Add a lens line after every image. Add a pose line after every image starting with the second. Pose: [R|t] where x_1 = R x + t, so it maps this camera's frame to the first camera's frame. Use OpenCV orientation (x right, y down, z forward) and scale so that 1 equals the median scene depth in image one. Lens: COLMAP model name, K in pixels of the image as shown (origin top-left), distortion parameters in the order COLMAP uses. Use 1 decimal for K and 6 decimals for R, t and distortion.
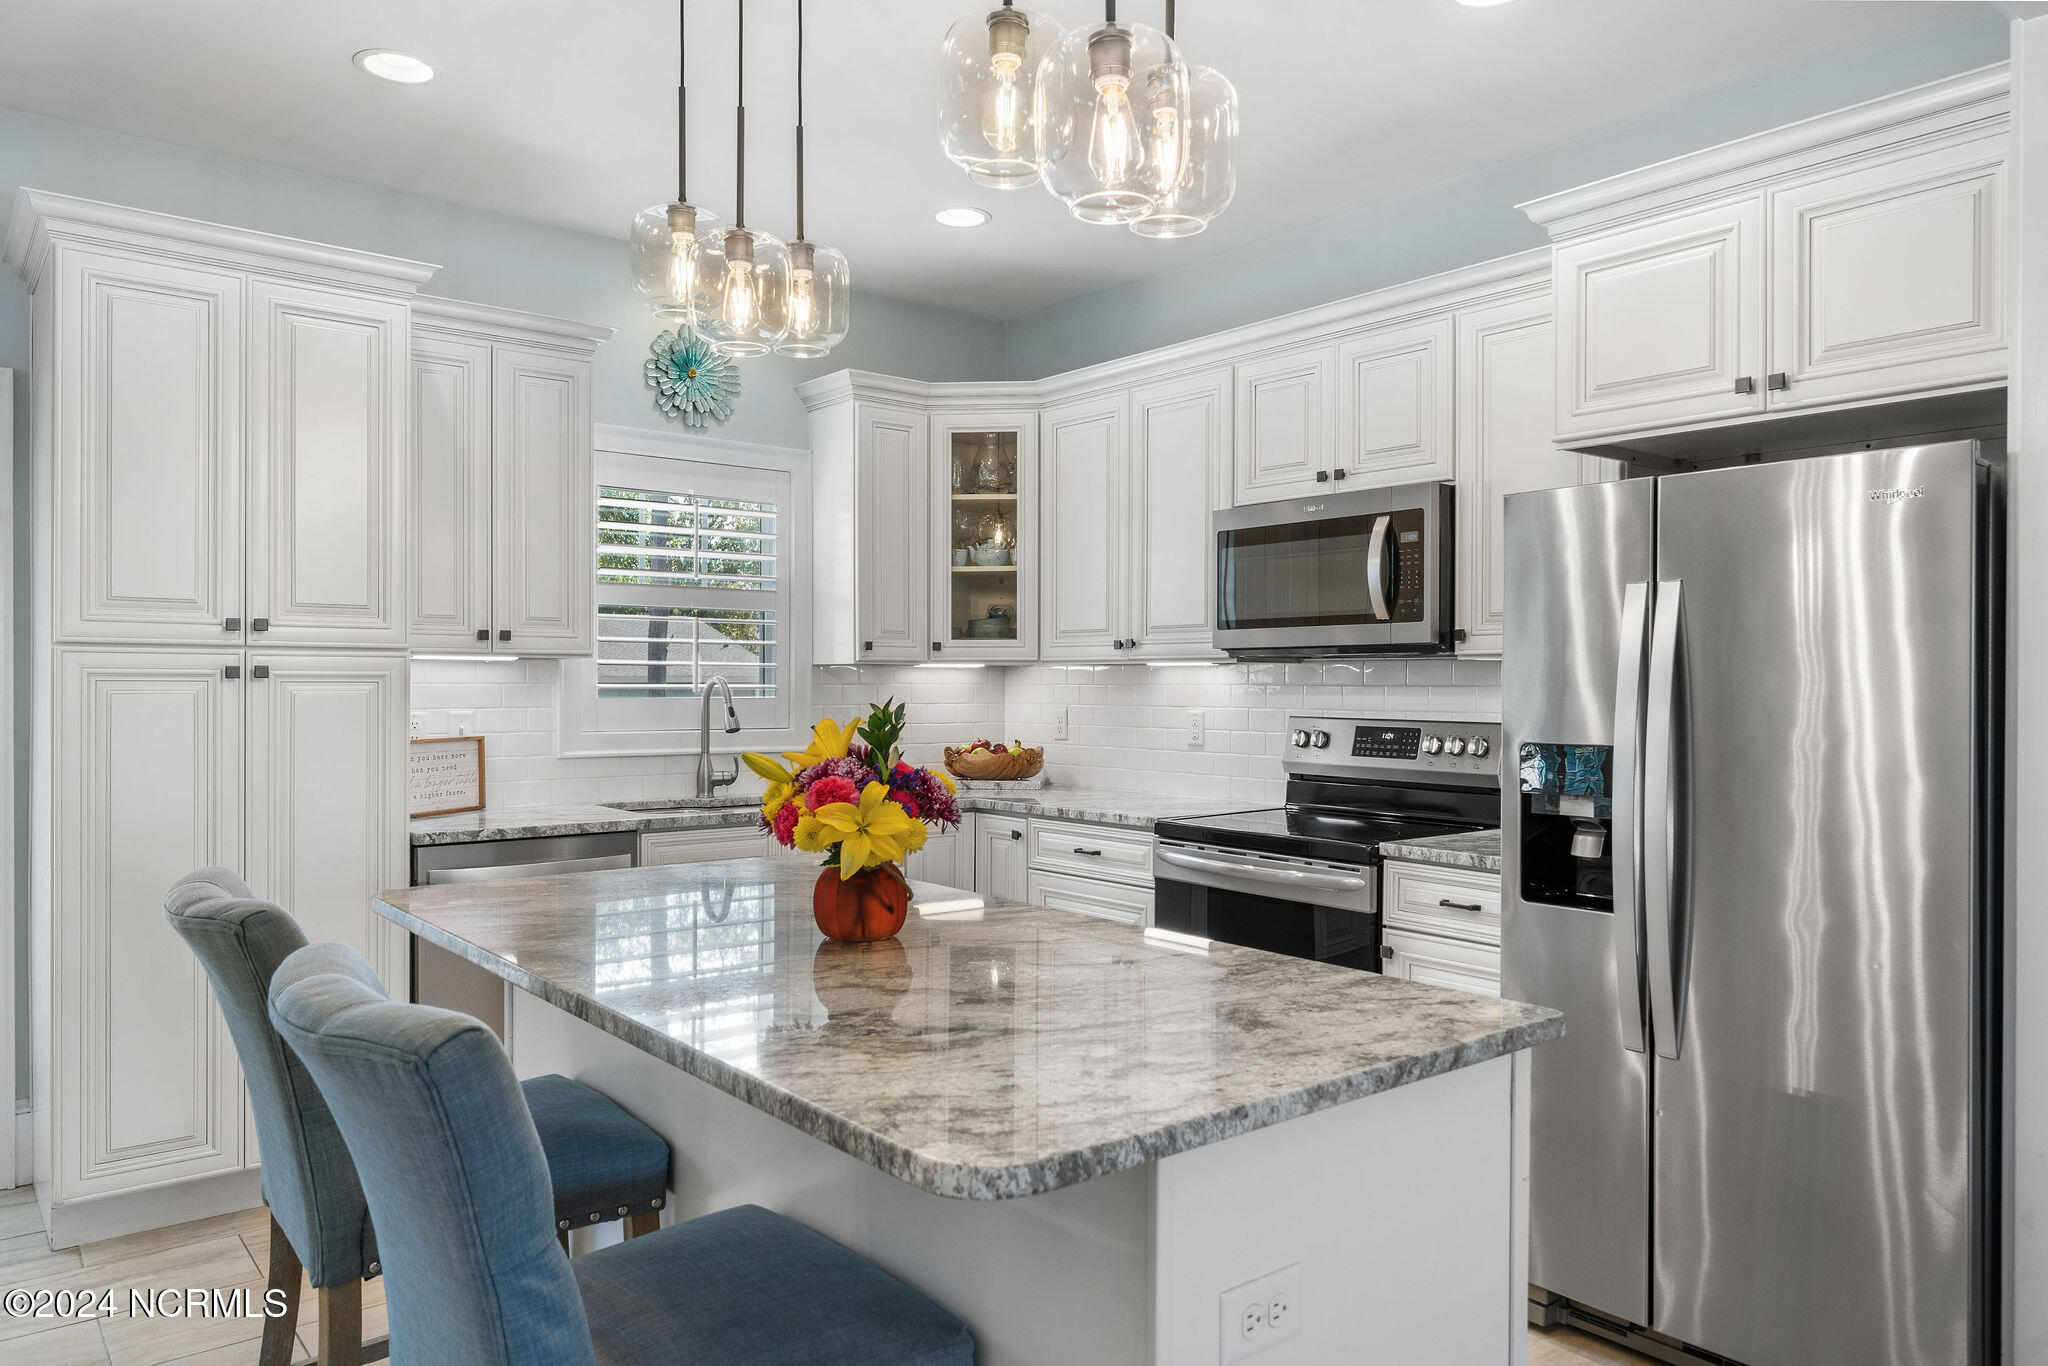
lens RADIAL K [[1370.7, 0, 1032.4], [0, 1370.7, 687.6], [0, 0, 1]] dist [0.002965, 0.001644]
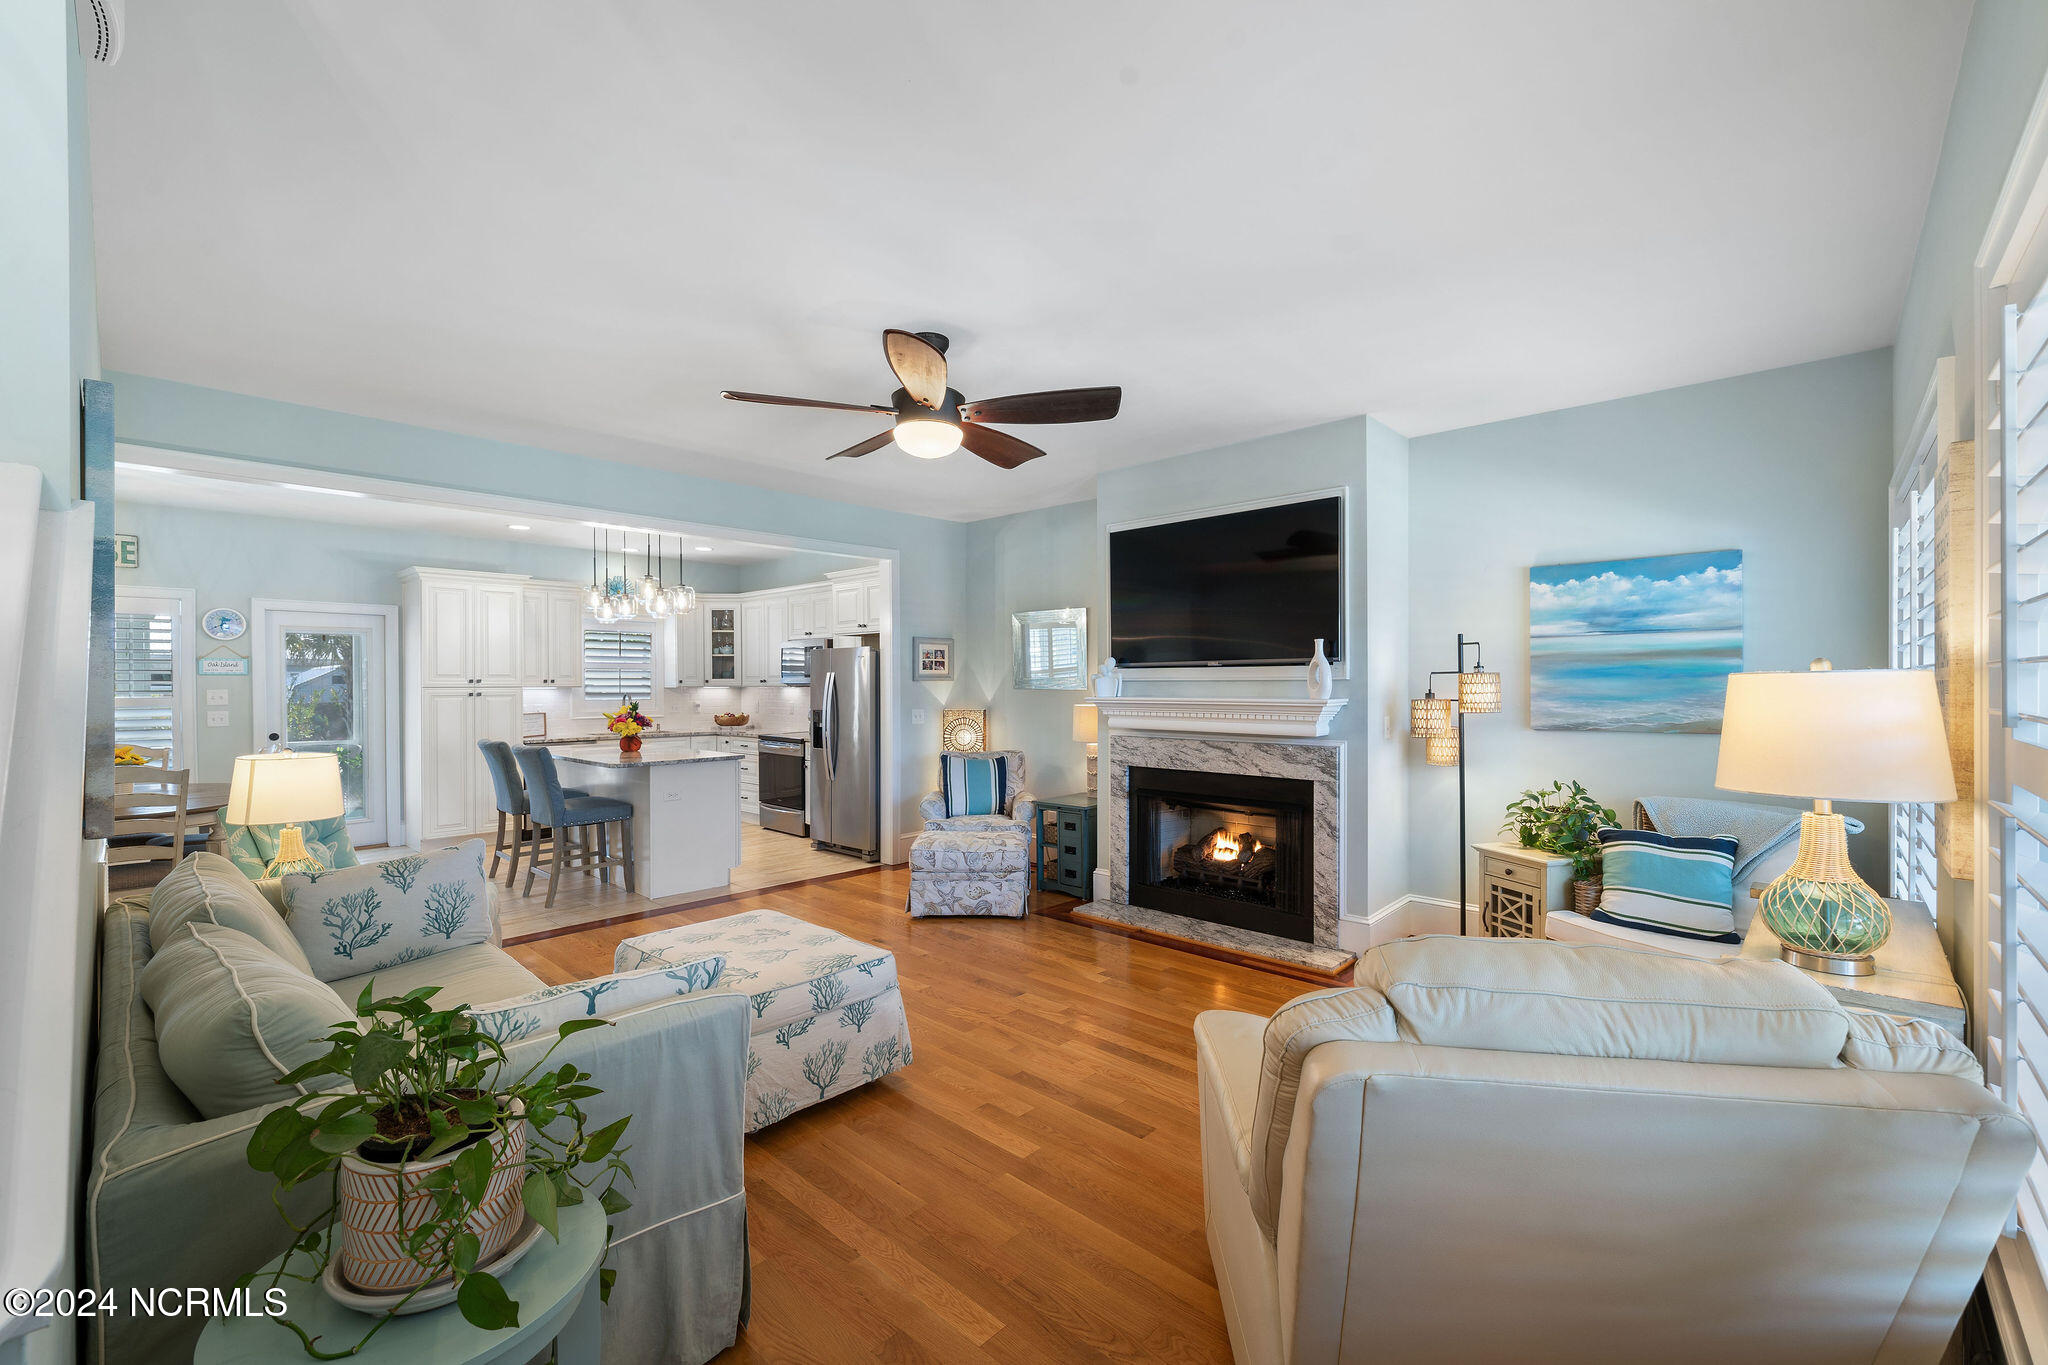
lens RADIAL K [[858.6, 0, 1029.4], [0, 858.6, 681.7], [0, 0, 1]] dist [0.003063, 0.000082]
pose [[0.991711, -0.006487, 0.128326, 0.462194], [0.007042, 0.999968, -0.003871, -0.020441], [-0.128296, 0.004743, 0.991725, -1.134024]]
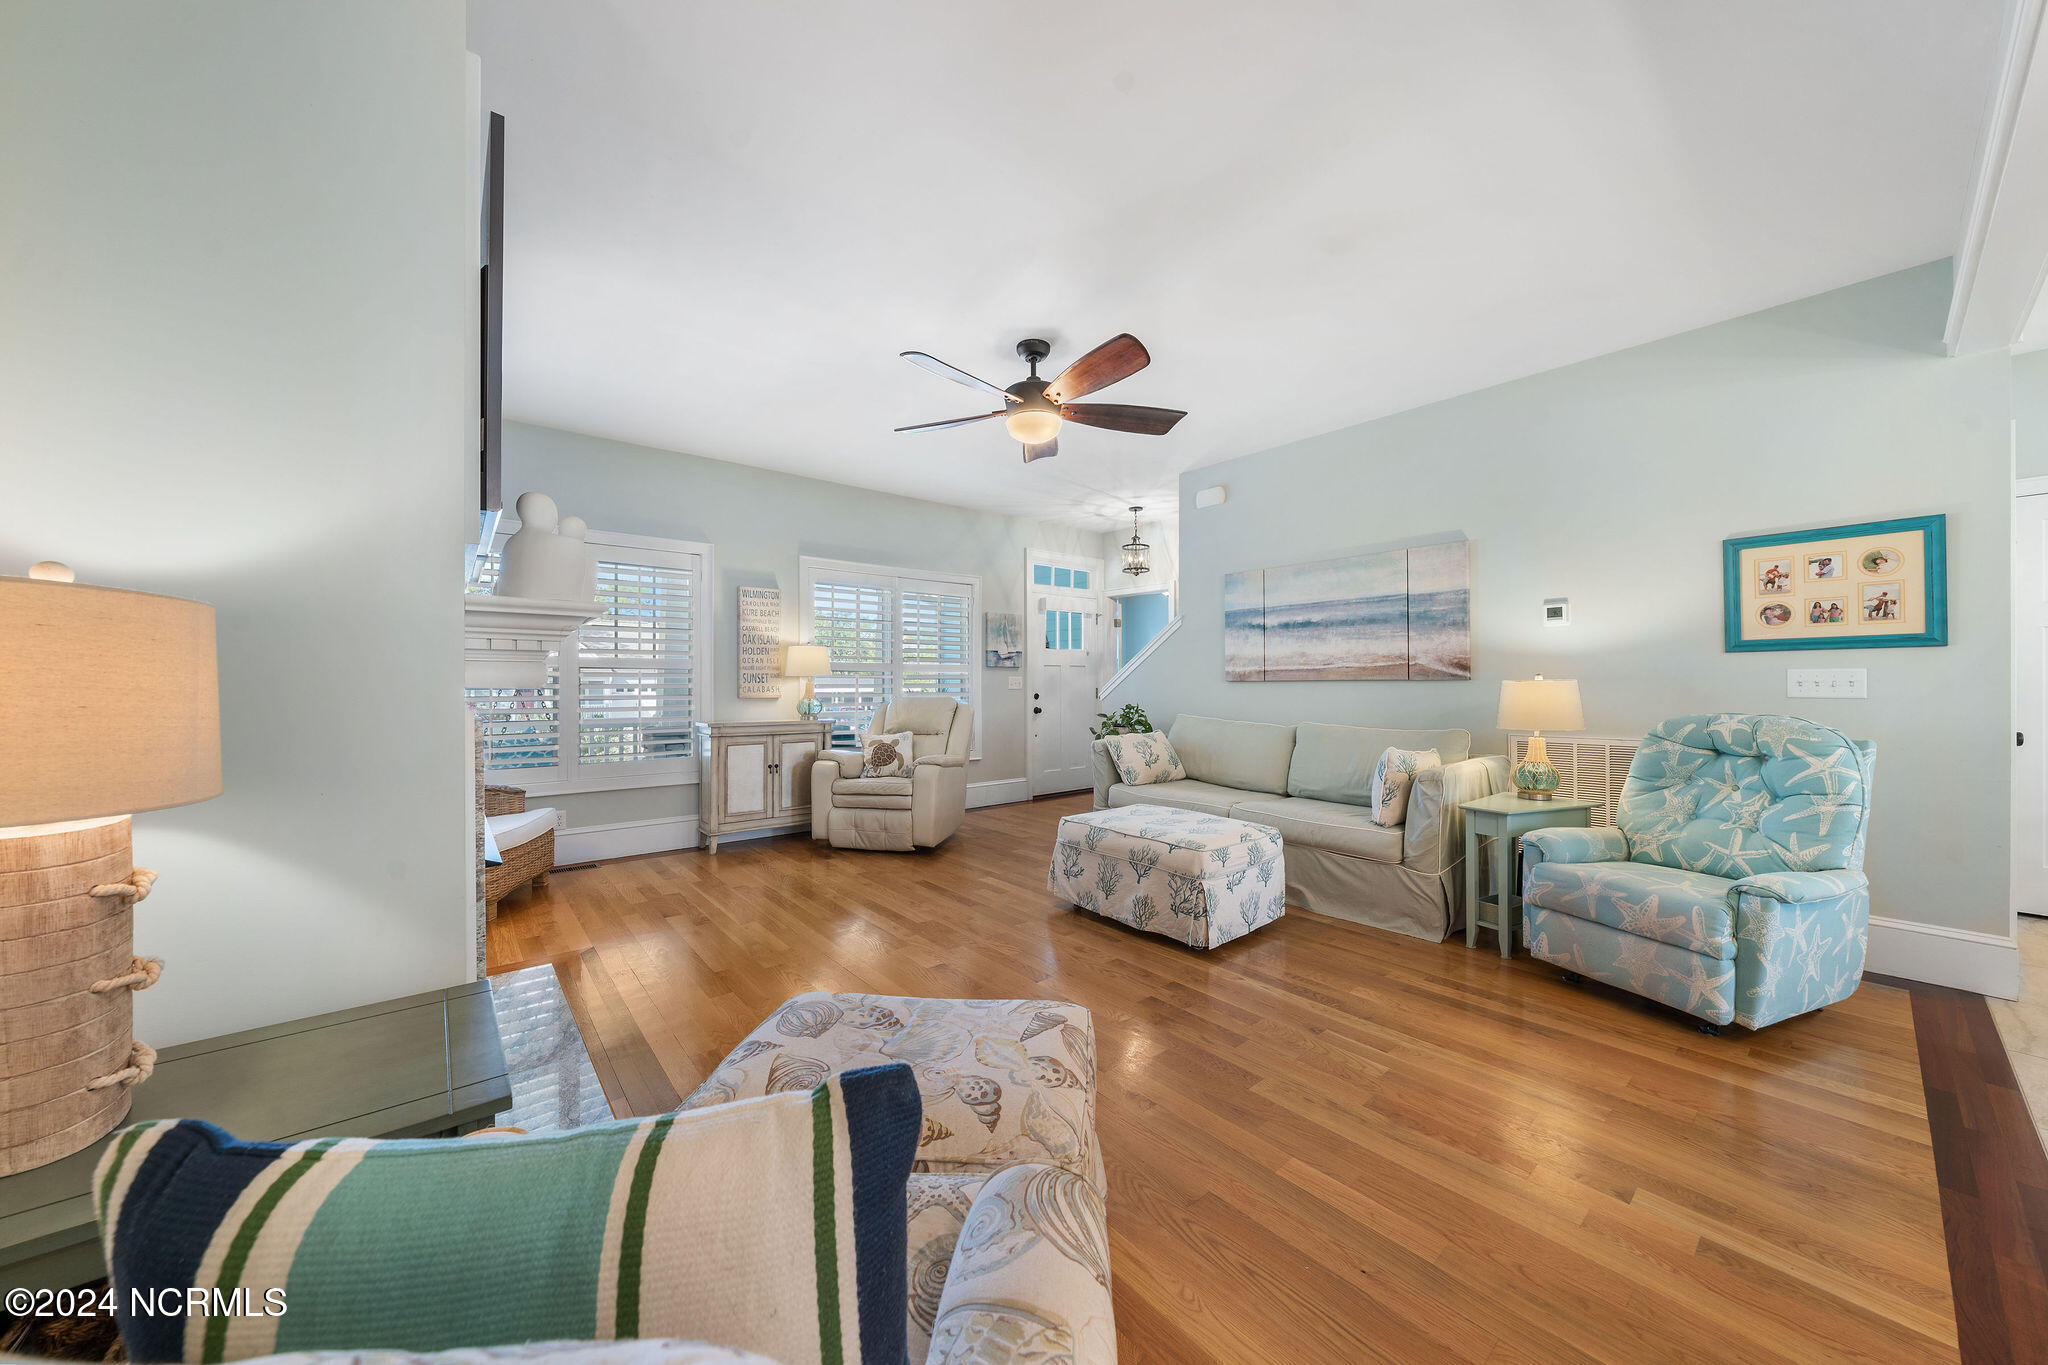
lens RADIAL K [[704.7, 0, 1028.9], [0, 704.7, 679.0], [0, 0, 1]] dist [0.000308, -0.000378]
pose [[-0.999974, -0.001685, -0.006969, 0.484864], [-0.001677, 0.999998, -0.001173, 0.038542], [0.006971, -0.001161, -0.999975, 0.518998]]
